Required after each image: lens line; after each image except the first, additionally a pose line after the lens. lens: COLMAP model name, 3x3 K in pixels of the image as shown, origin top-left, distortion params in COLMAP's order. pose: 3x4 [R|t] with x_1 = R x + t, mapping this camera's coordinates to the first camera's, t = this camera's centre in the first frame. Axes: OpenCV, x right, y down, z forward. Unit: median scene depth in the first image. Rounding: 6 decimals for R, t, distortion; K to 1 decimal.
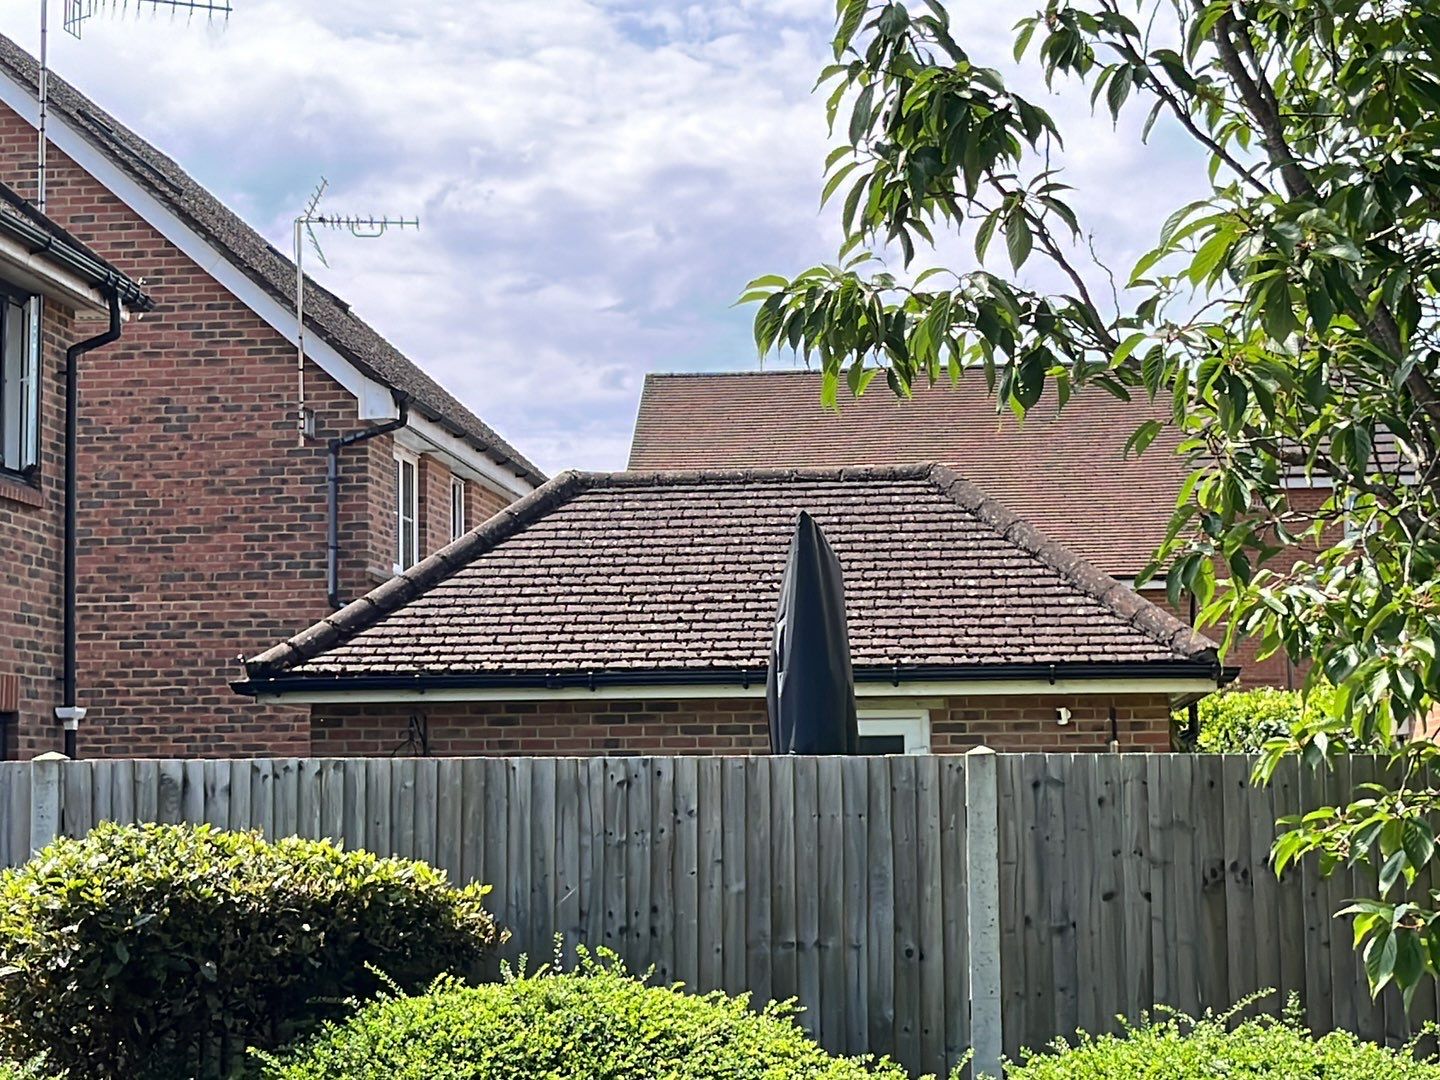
lens RADIAL K [[2630.5, 0, 720.0], [0, 2630.5, 540.0], [0, 0, 1]] dist [0.173020, -0.215383]
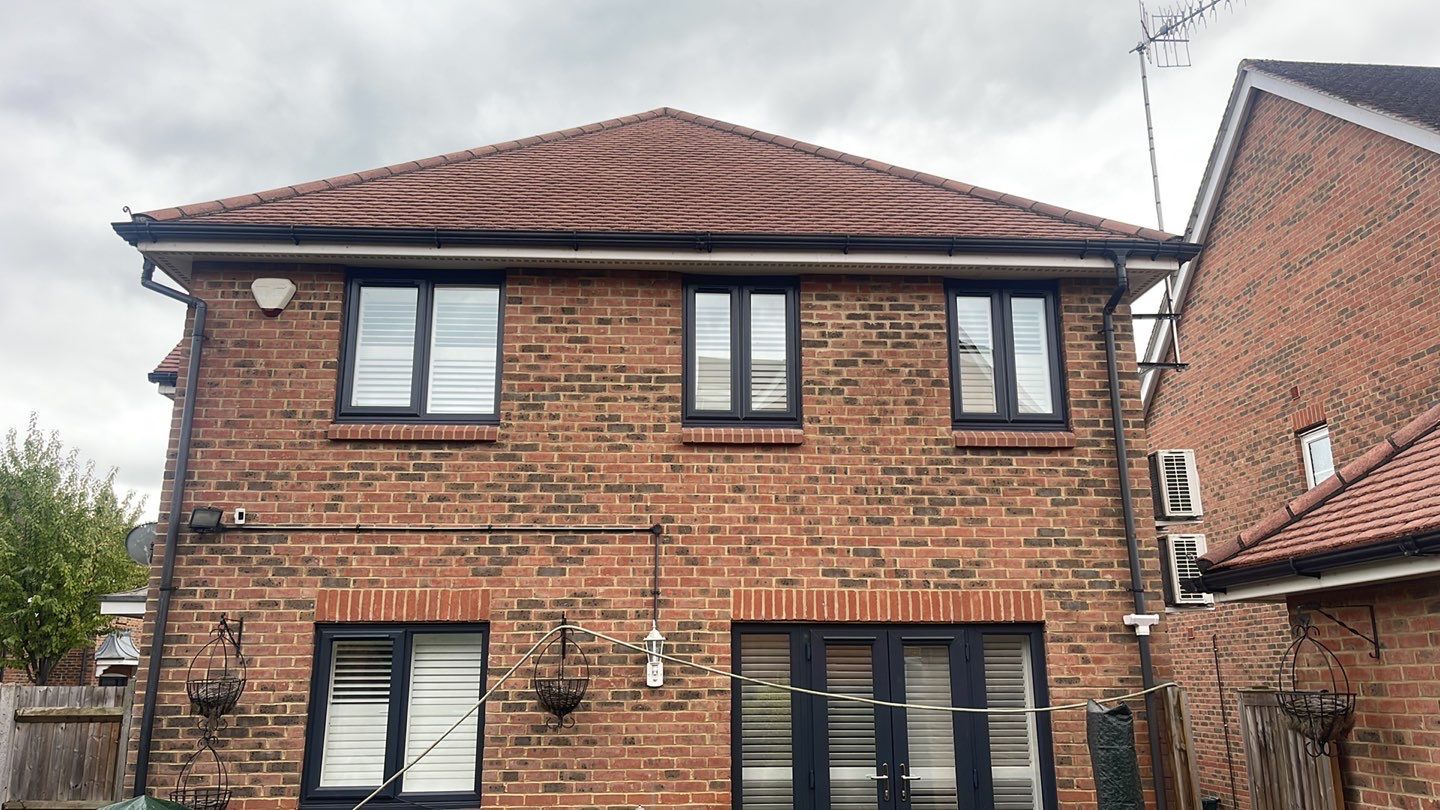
lens RADIAL K [[1061.6, 0, 715.6], [0, 1061.6, 408.7], [0, 0, 1]] dist [0.085519, -0.120970]
pose [[0.159284, -0.235443, -0.958747, 0.361666], [0.097966, 0.970122, -0.221961, 0.121646], [0.982360, -0.058570, 0.177590, 1.474105]]
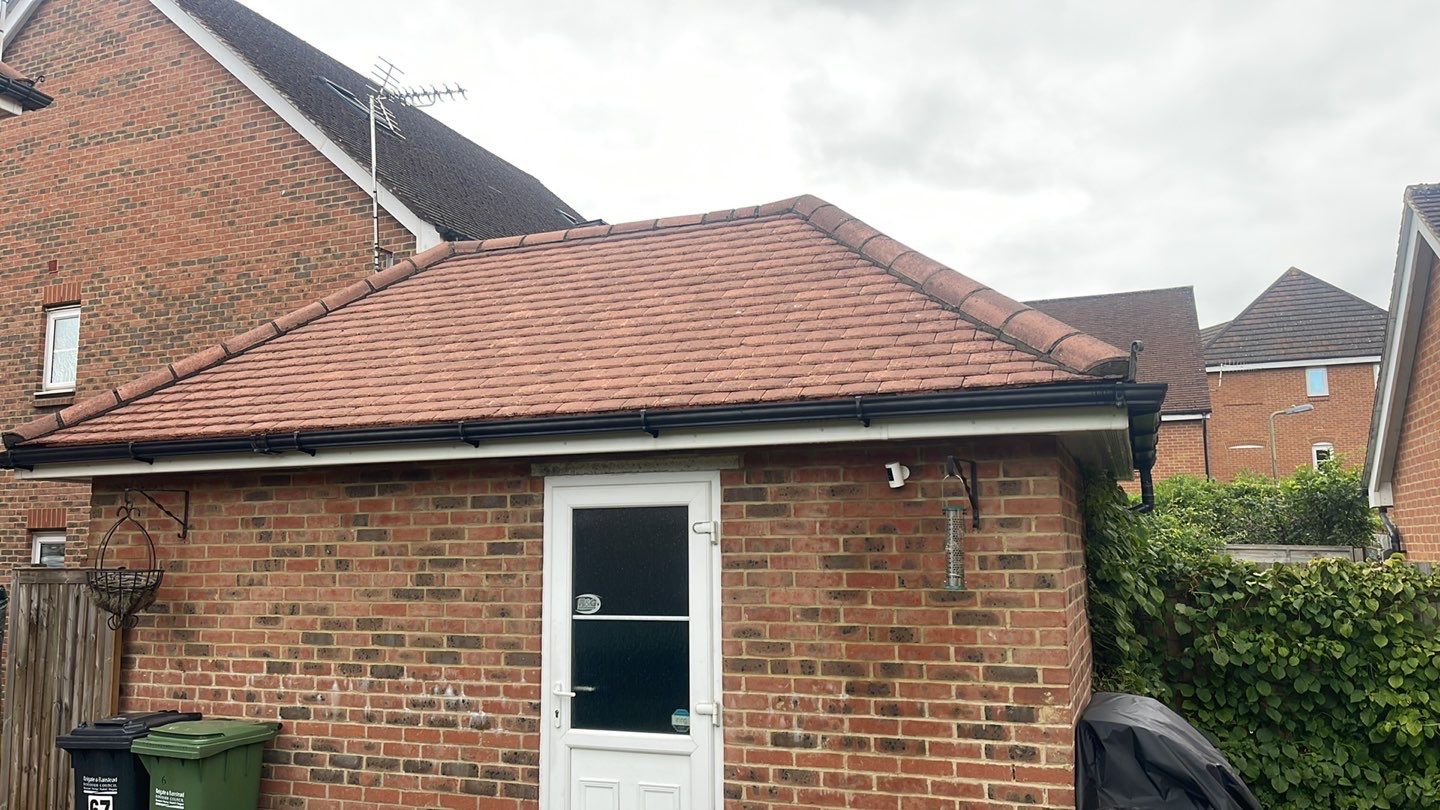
lens RADIAL K [[1061.6, 0, 715.6], [0, 1061.6, 408.7], [0, 0, 1]] dist [0.085519, -0.120970]
pose [[0.963758, -0.034531, -0.264533, 0.303614], [0.027634, 0.999175, -0.029750, 0.107743], [0.265342, 0.021361, 0.963918, 1.374917]]
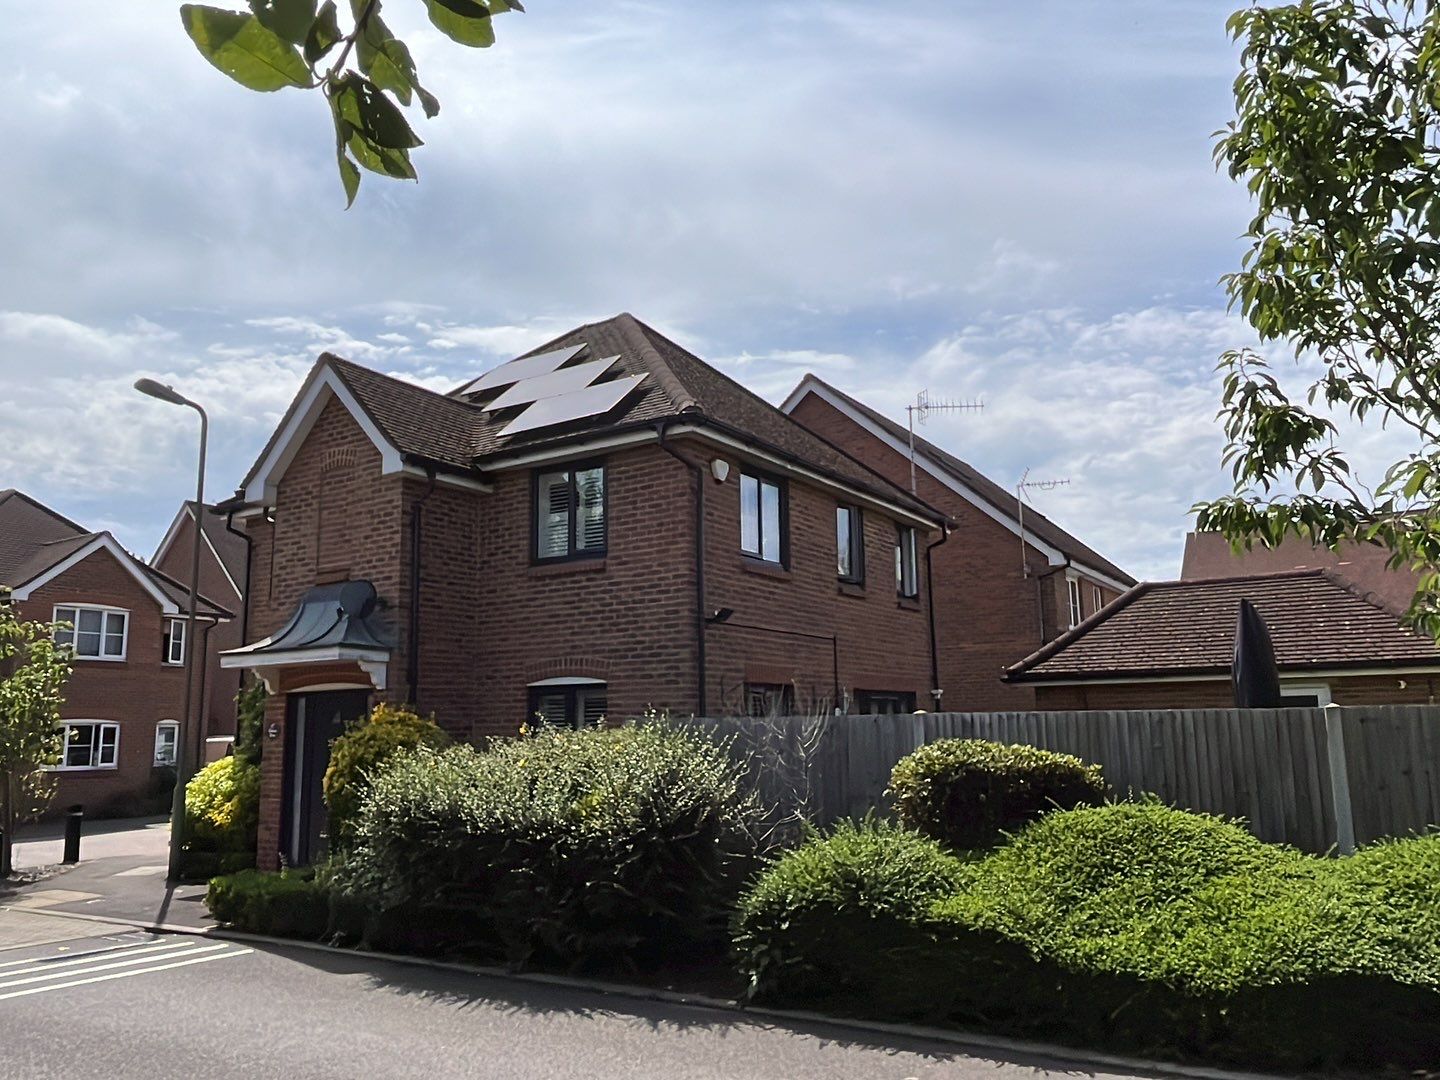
lens RADIAL K [[1091.3, 0, 720.0], [0, 1091.3, 540.0], [0, 0, 1]] dist [0.010972, 0.010926]
pose [[0.902050, -0.080905, -0.423981, 0.038005], [0.051279, 0.995407, -0.080847, -0.009593], [0.428575, 0.051187, 0.902055, -0.049781]]
